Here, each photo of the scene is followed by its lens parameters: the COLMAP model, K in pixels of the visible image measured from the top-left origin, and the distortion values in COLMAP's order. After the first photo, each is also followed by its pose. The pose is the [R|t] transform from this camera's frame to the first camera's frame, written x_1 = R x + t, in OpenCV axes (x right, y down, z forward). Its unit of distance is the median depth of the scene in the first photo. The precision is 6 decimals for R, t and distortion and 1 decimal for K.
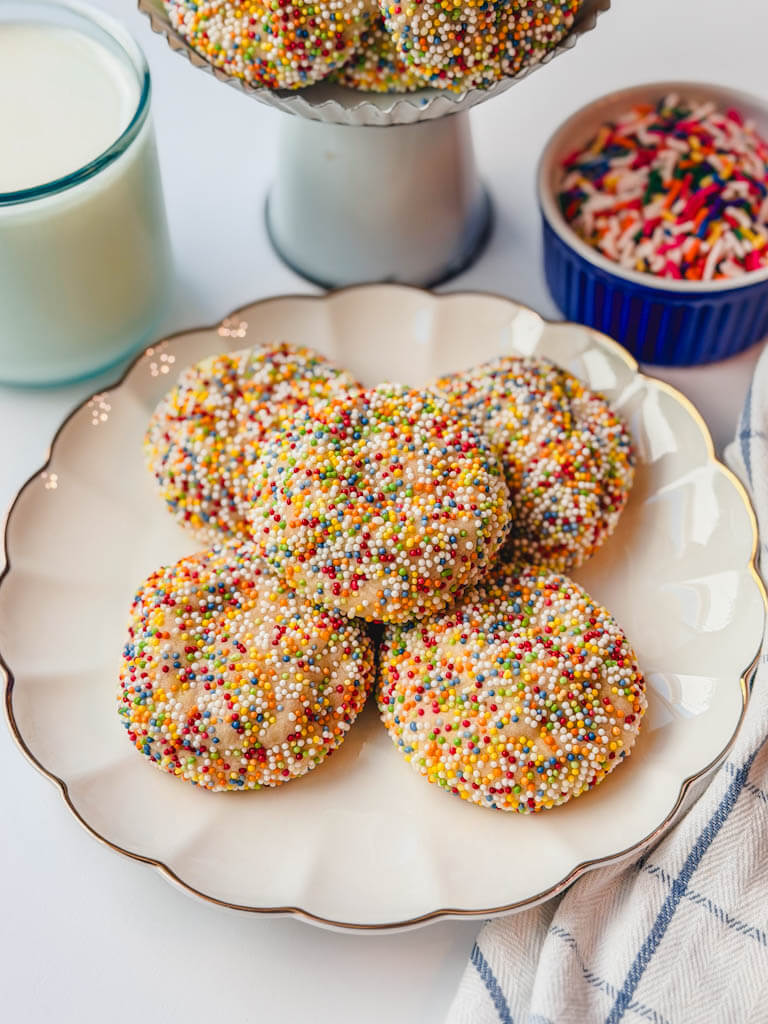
lens RADIAL K [[818.5, 0, 377.7], [0, 818.5, 512.0], [0, 0, 1]] dist [0.005110, 0.007404]
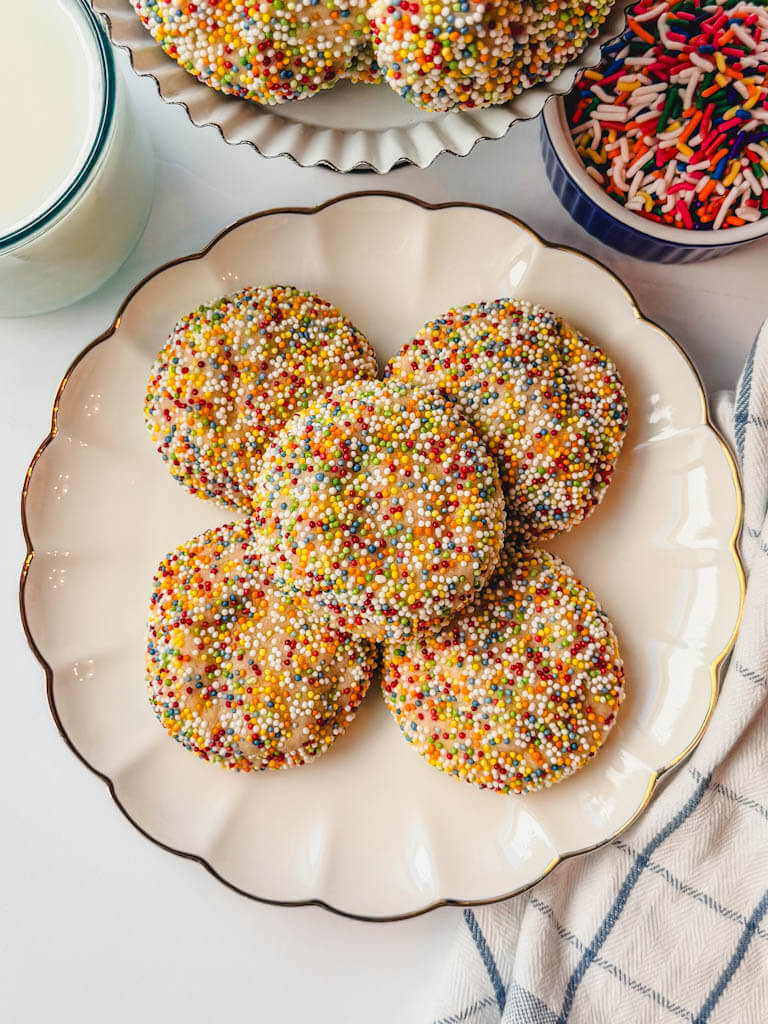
lens RADIAL K [[764.8, 0, 356.6], [0, 764.8, 475.1], [0, 0, 1]] dist [0.026644, -0.026038]
pose [[0.999684, -0.020621, -0.014363, -0.013140], [0.023799, 0.960416, 0.277550, -0.368098], [0.008071, -0.277804, 0.960604, 0.089491]]
